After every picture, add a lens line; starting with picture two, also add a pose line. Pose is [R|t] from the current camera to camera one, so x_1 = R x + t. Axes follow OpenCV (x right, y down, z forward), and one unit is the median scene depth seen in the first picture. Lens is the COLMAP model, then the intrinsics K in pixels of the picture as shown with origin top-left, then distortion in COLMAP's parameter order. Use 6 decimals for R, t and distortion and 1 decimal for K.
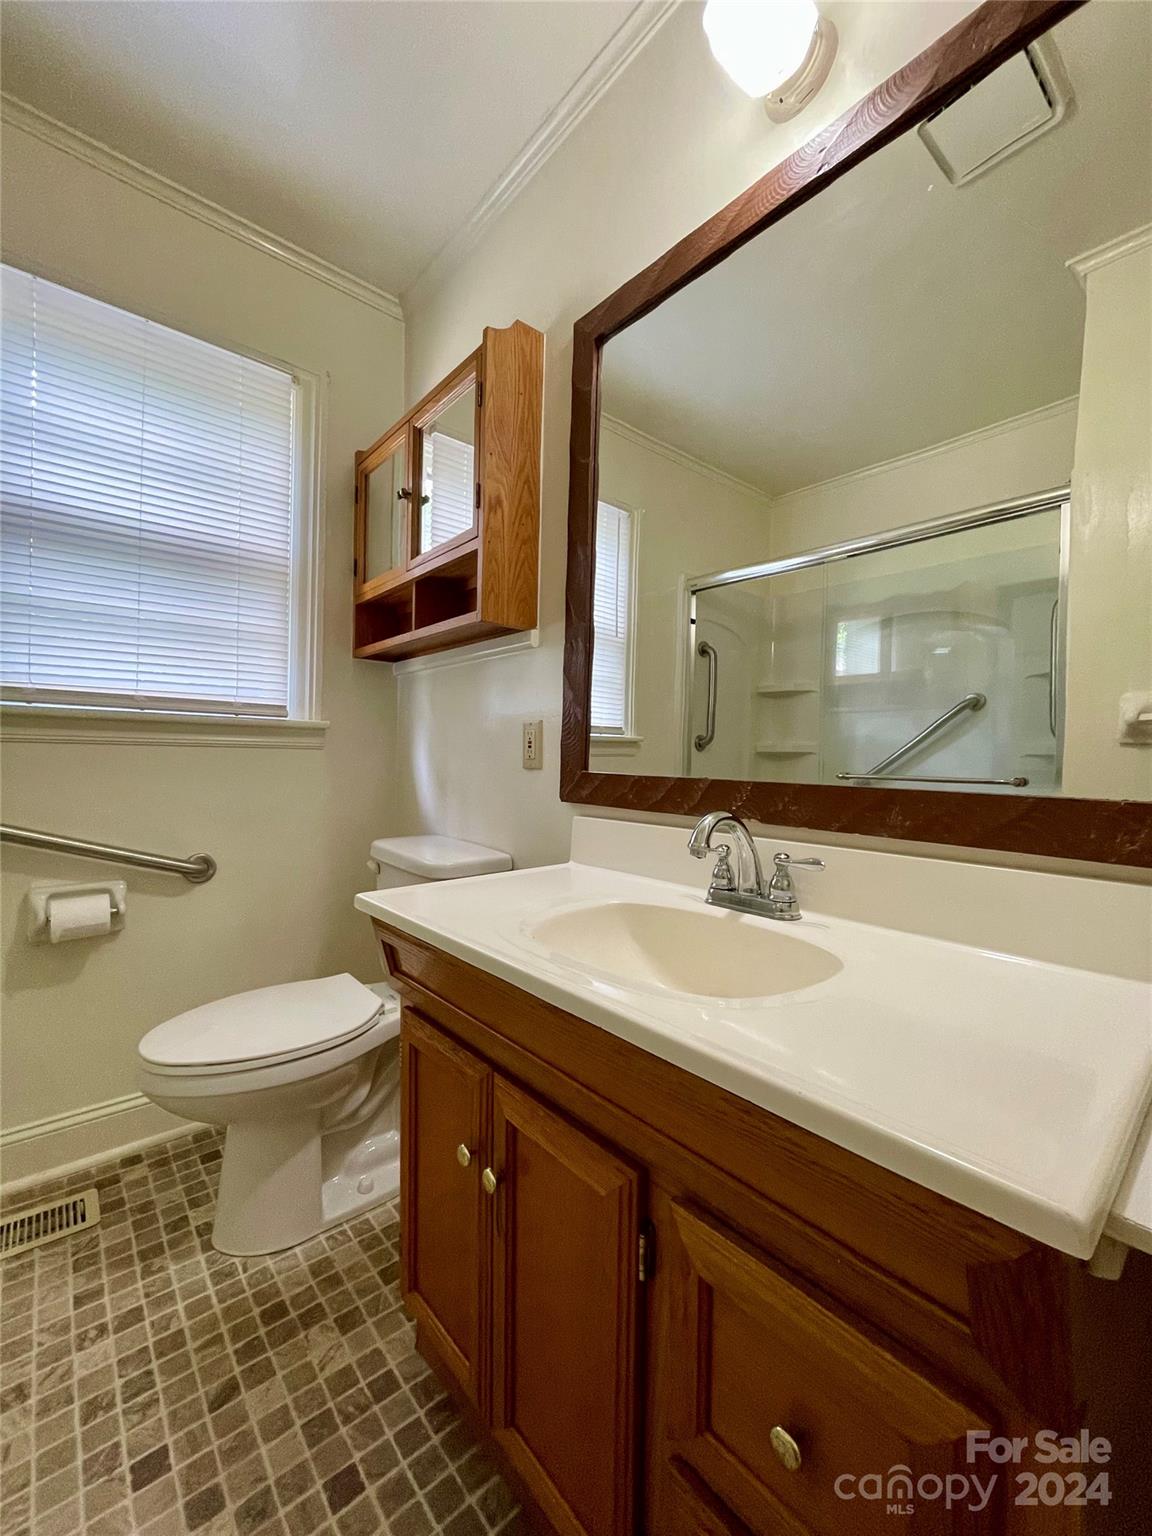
lens RADIAL K [[622.3, 0, 579.4], [0, 622.3, 766.9], [0, 0, 1]] dist [-0.001942, 0.000064]
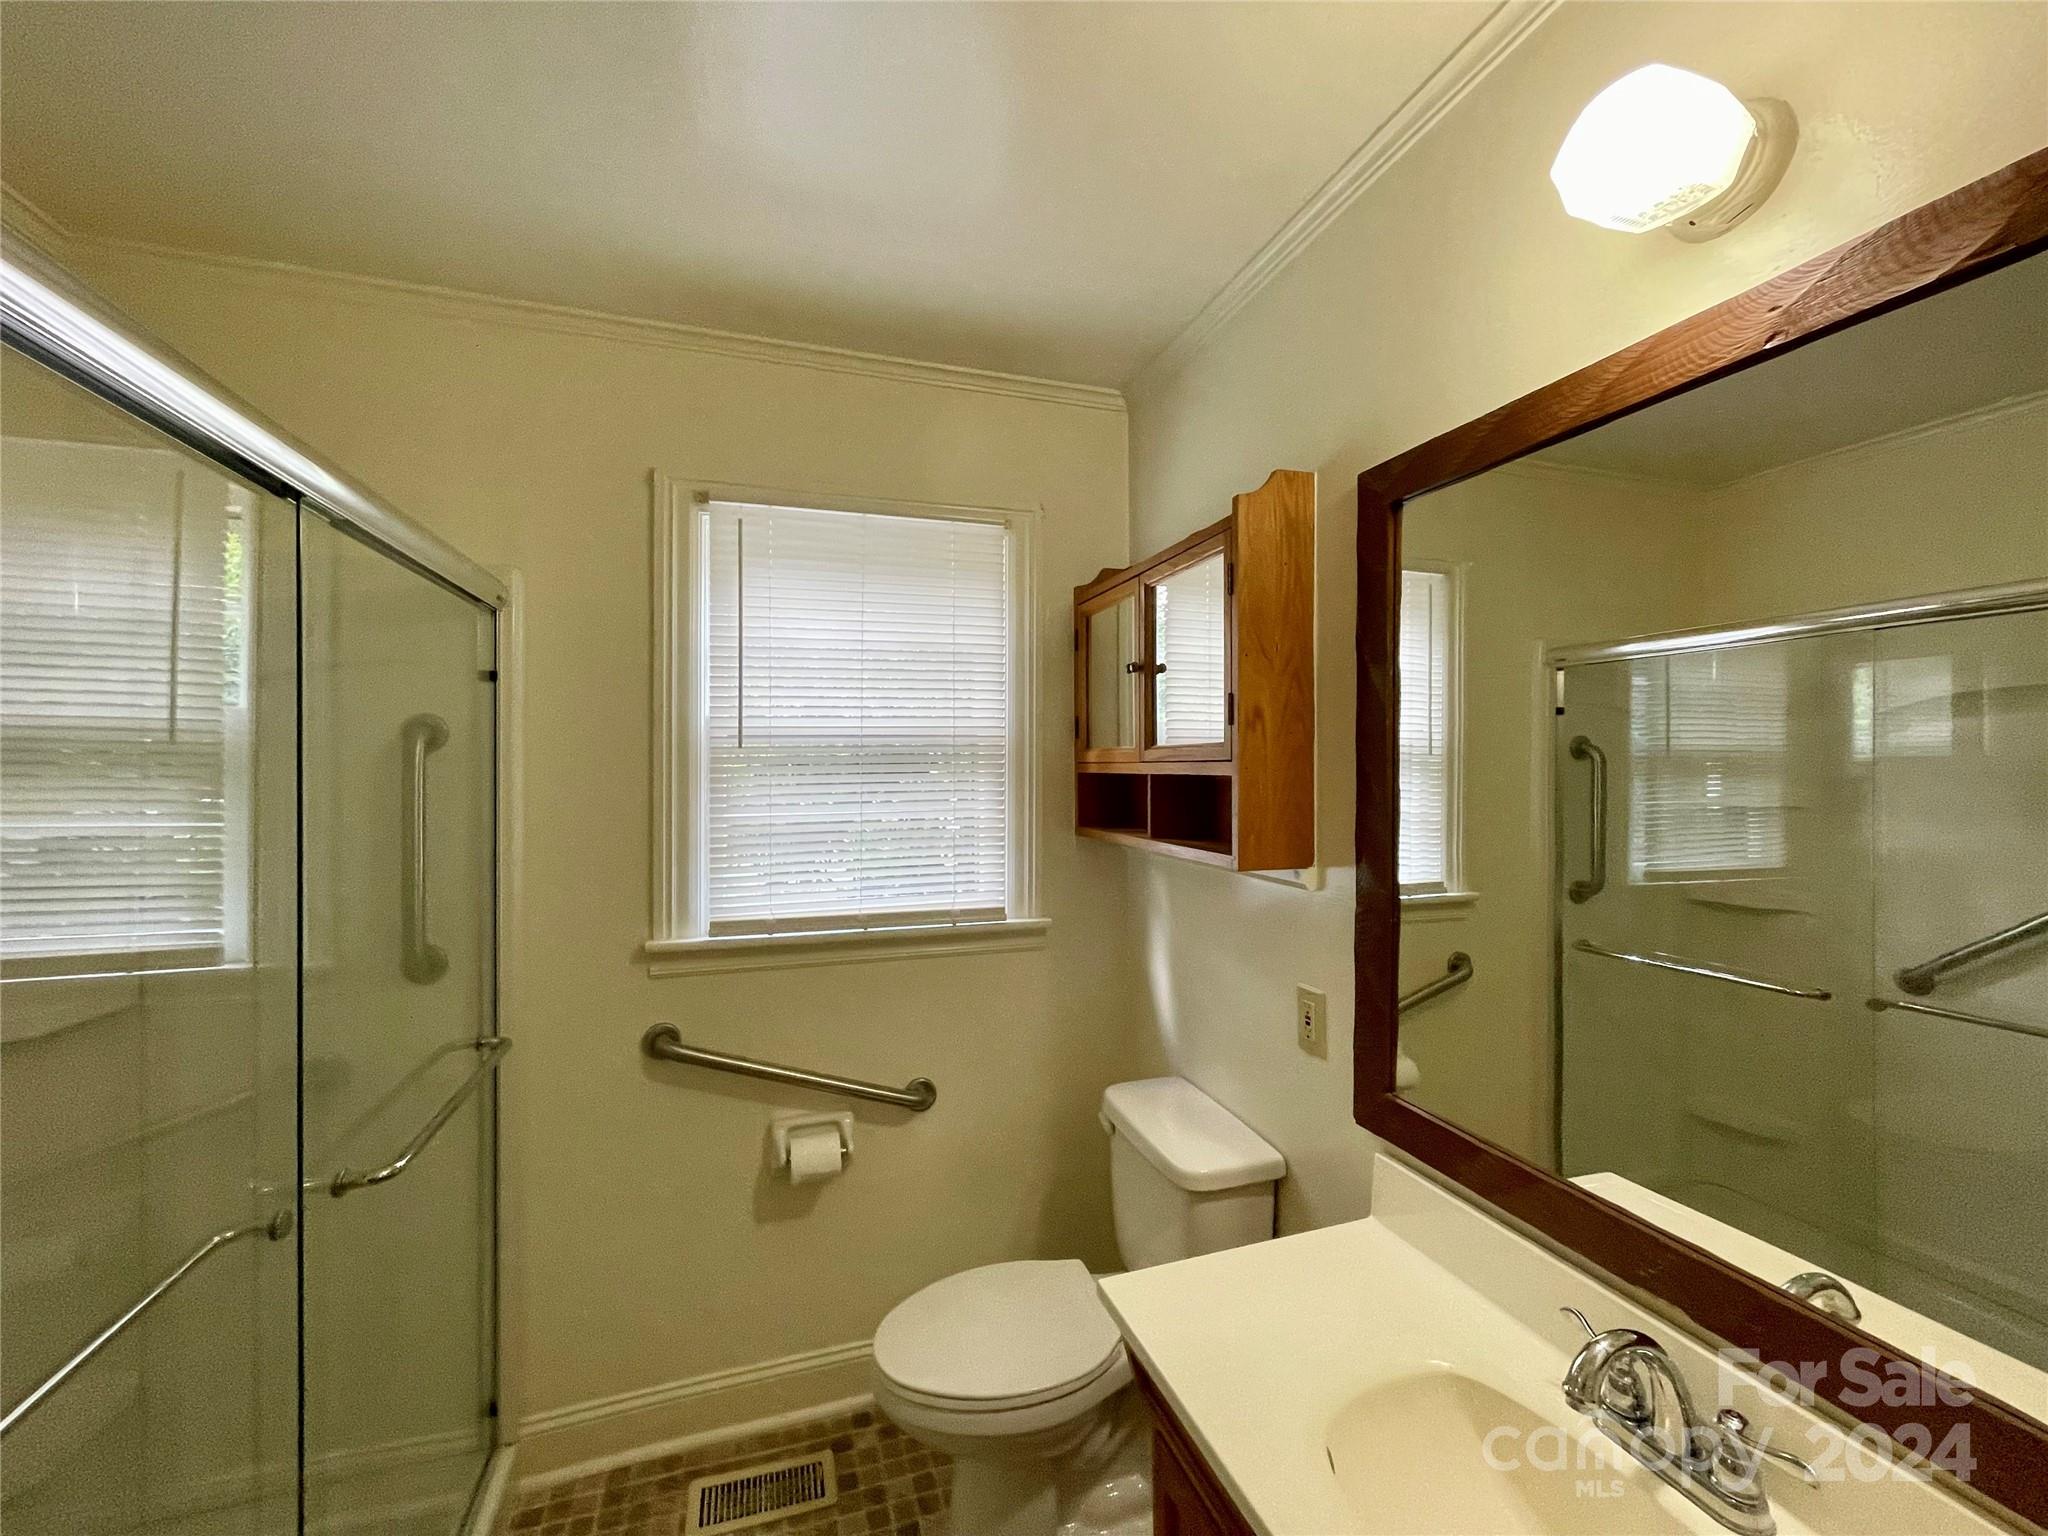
lens RADIAL K [[829.8, 0, 1009.1], [0, 829.8, 765.2], [0, 0, 1]] dist [-0.001942, 0.000064]
pose [[0.915972, -0.024034, -0.400521, -0.001884], [0.015538, 0.999580, -0.024448, -0.325561], [0.400941, 0.016170, 0.915961, -0.061925]]
